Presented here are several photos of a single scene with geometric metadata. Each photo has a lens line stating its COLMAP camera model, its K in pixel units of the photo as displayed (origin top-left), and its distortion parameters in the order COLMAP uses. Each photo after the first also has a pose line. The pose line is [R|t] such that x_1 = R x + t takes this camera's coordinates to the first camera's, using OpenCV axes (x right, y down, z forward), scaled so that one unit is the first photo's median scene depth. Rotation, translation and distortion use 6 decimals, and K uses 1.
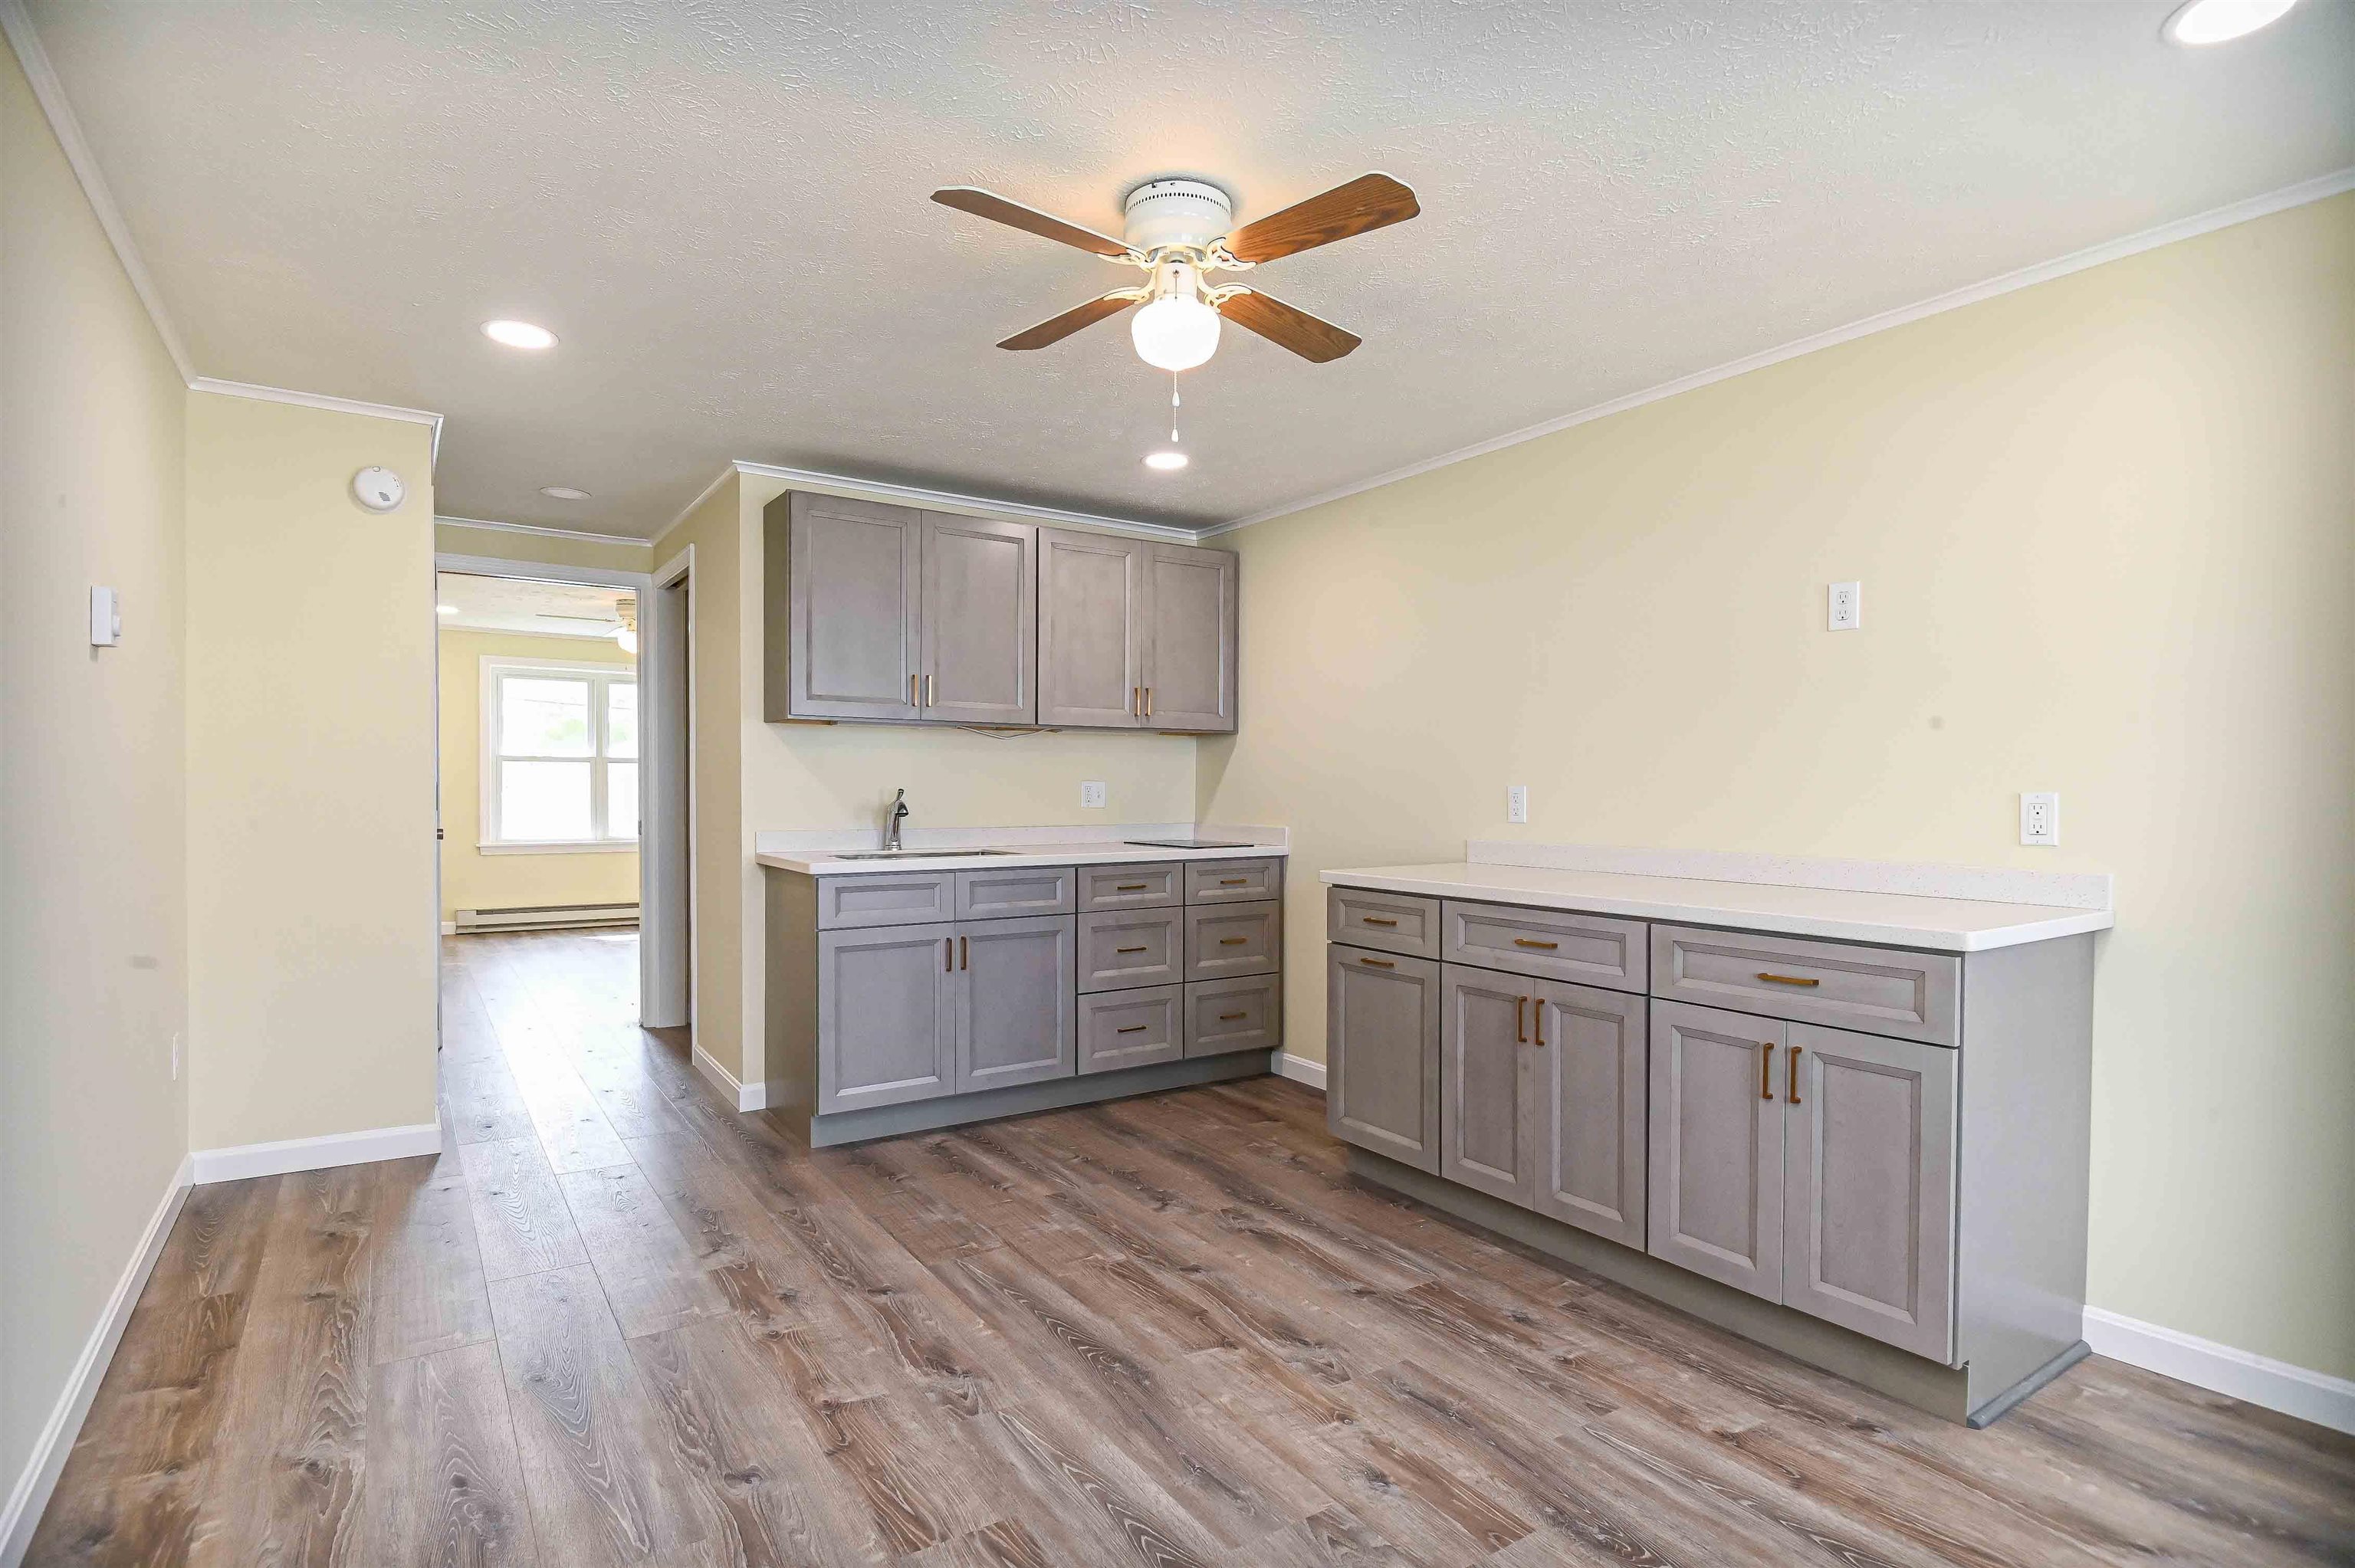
lens RADIAL K [[1169.4, 0, 1161.1], [0, 1169.4, 804.7], [0, 0, 1]] dist [0.017333, -0.021771]
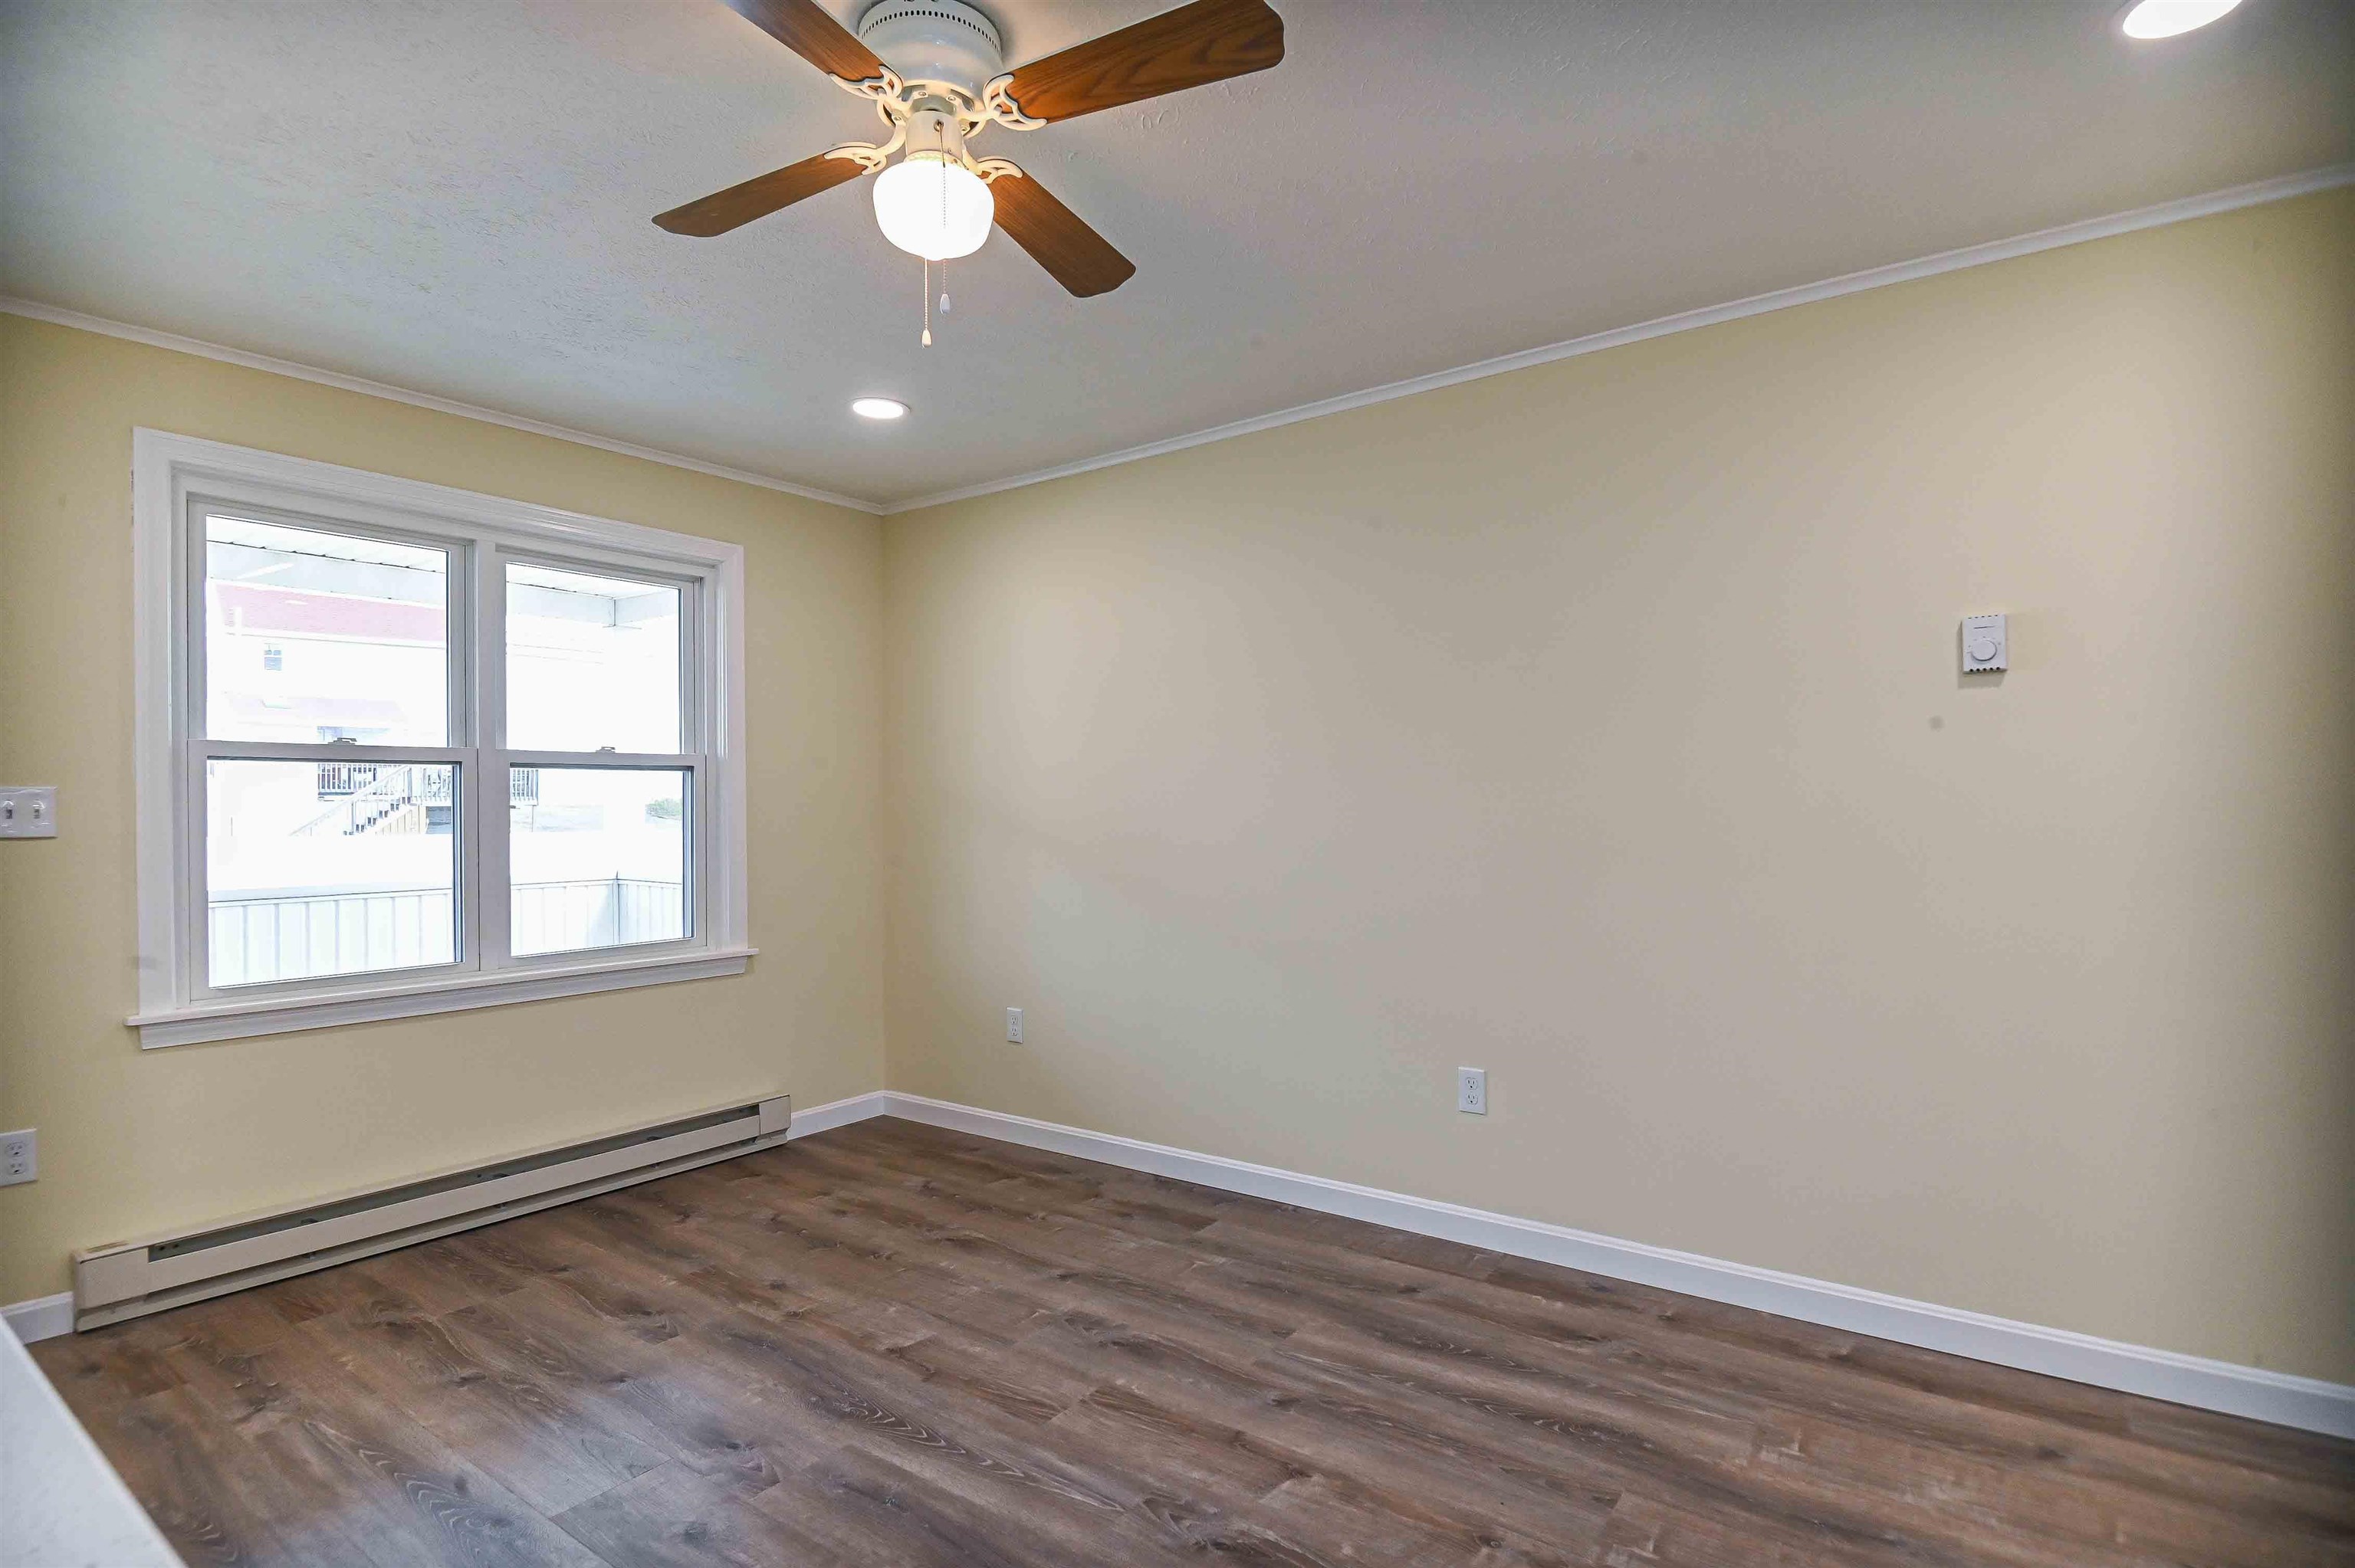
lens RADIAL K [[1169.4, 0, 1161.1], [0, 1169.4, 804.7], [0, 0, 1]] dist [0.017333, -0.021771]
pose [[-0.940063, 0.001742, -0.340997, 0.100297], [-0.005873, 0.999756, 0.021296, -0.028205], [0.340951, 0.022022, -0.939823, 1.328409]]
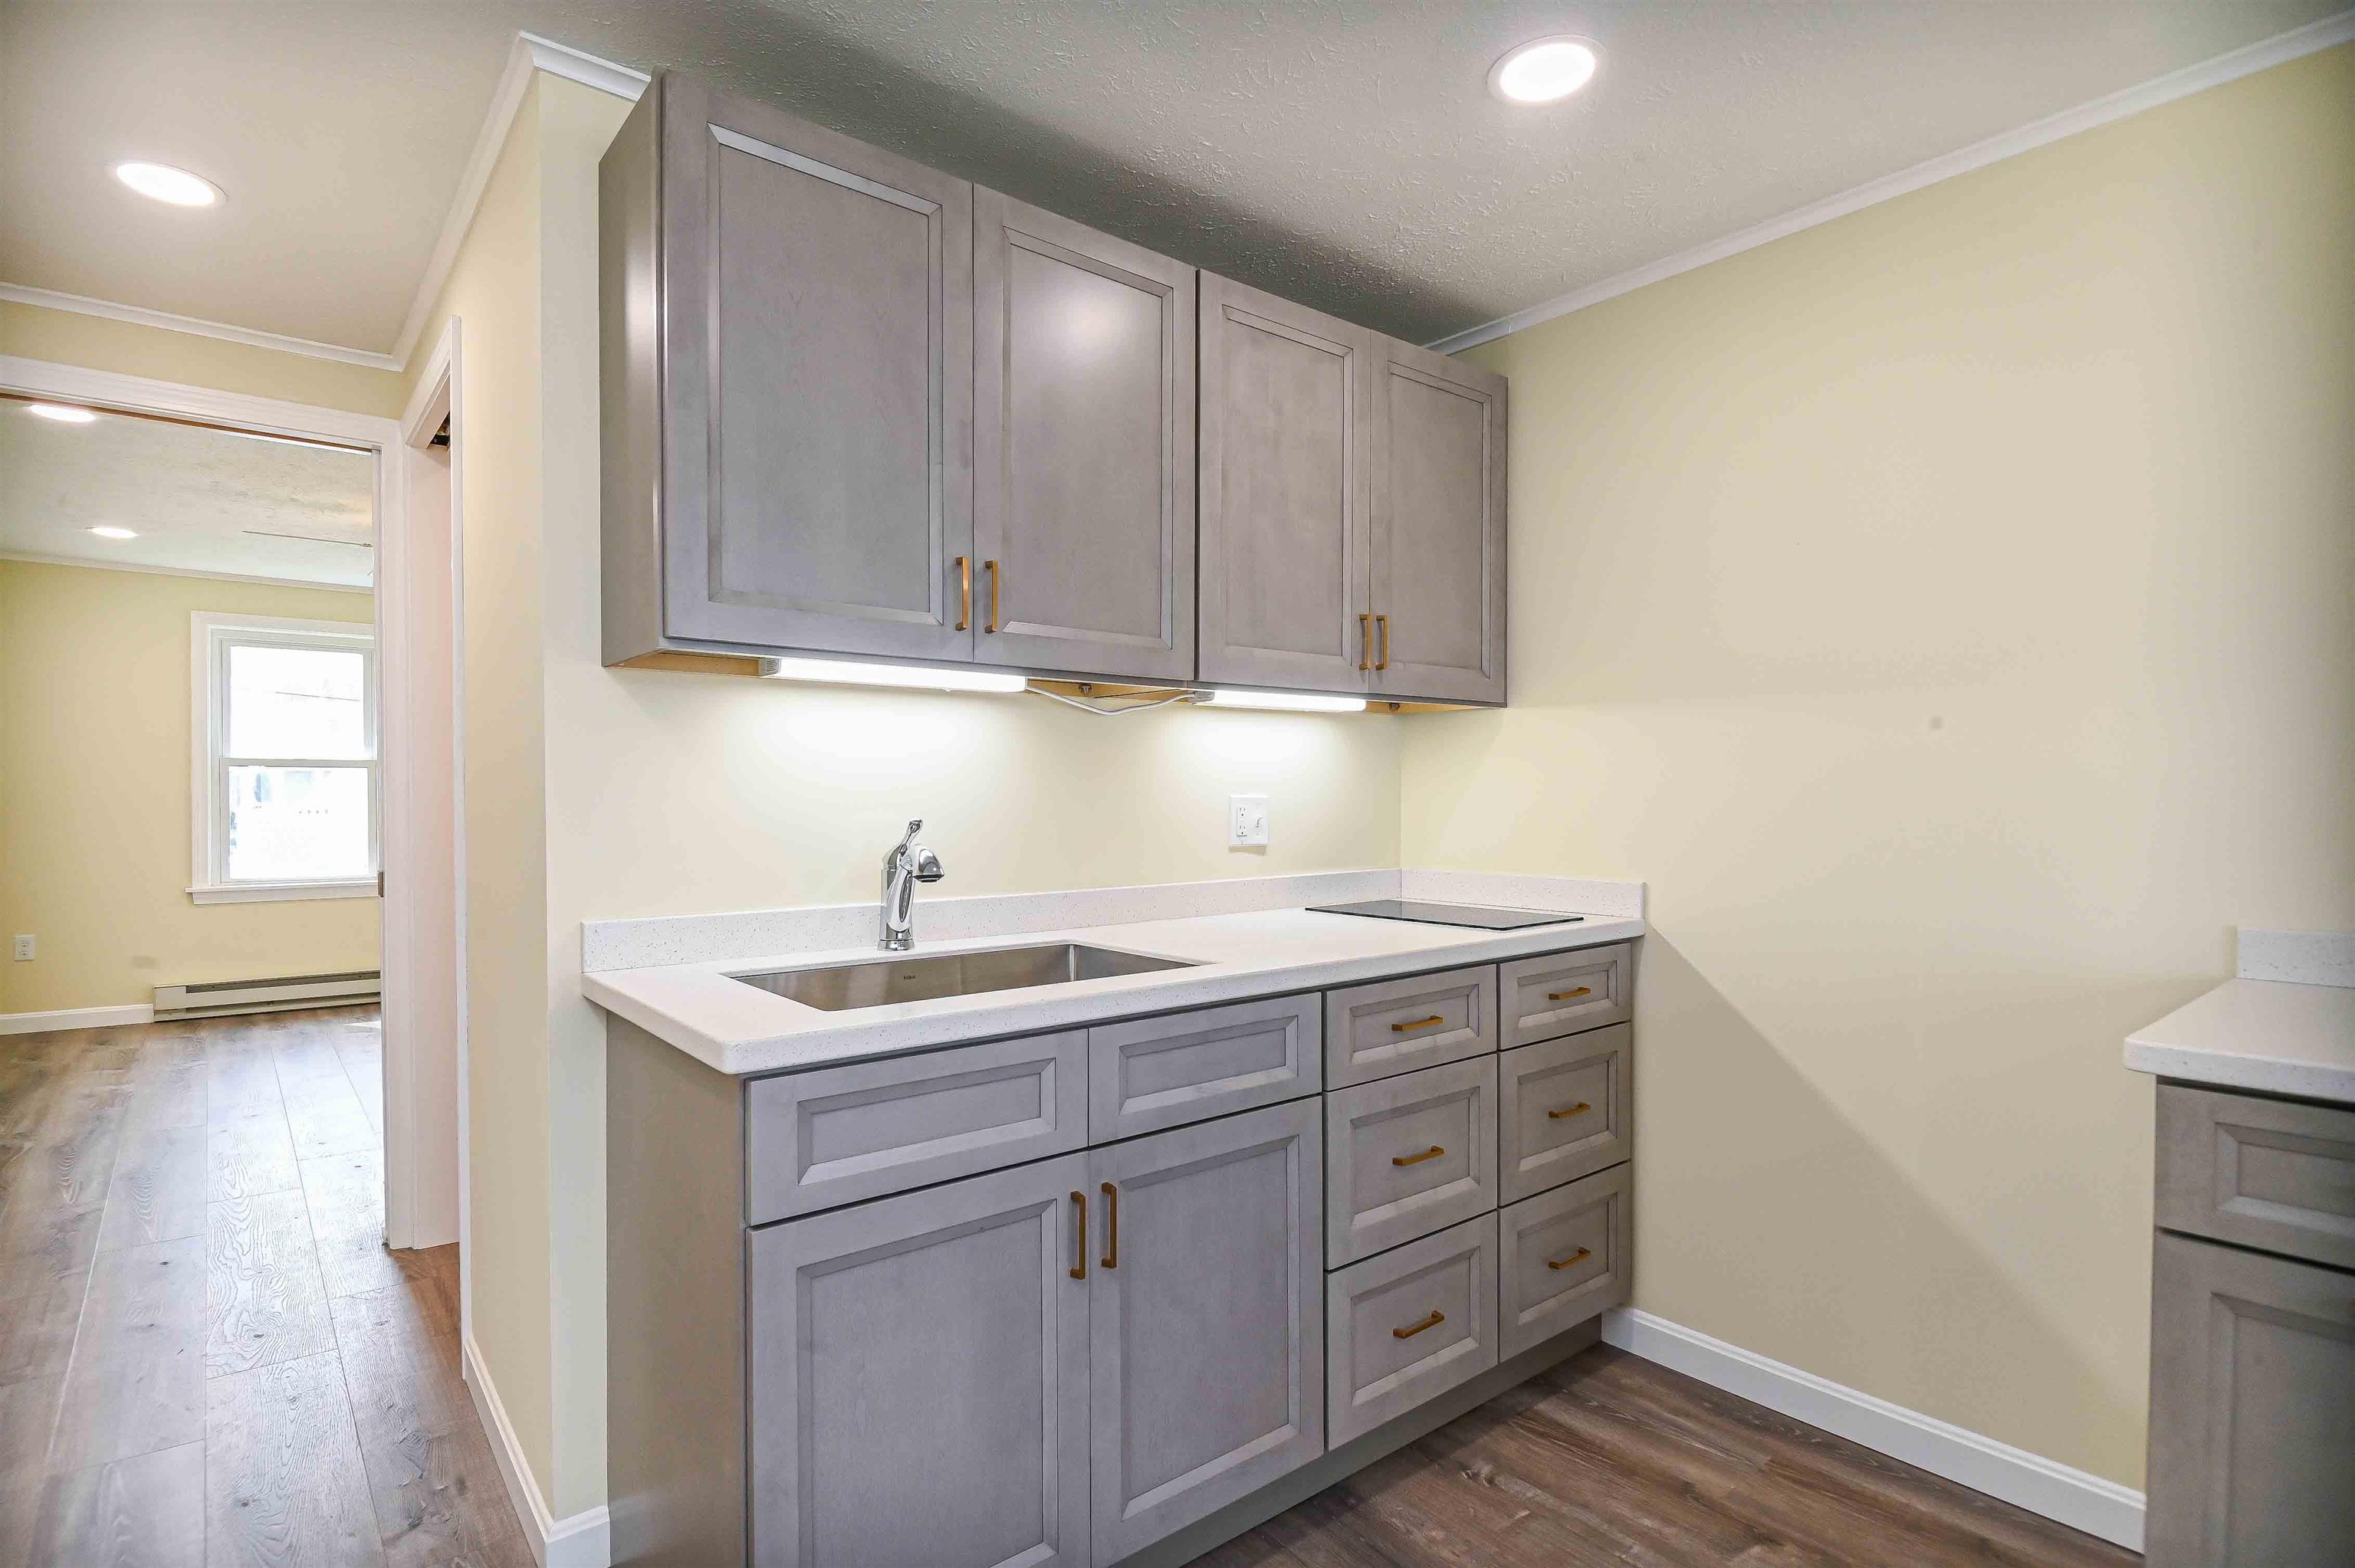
lens RADIAL K [[1169.4, 0, 1161.1], [0, 1169.4, 804.7], [0, 0, 1]] dist [0.017333, -0.021771]
pose [[0.995334, -0.005684, 0.096318, -0.244422], [0.006276, 0.999963, -0.005852, -0.021849], [-0.096281, 0.006430, 0.995333, 0.765669]]
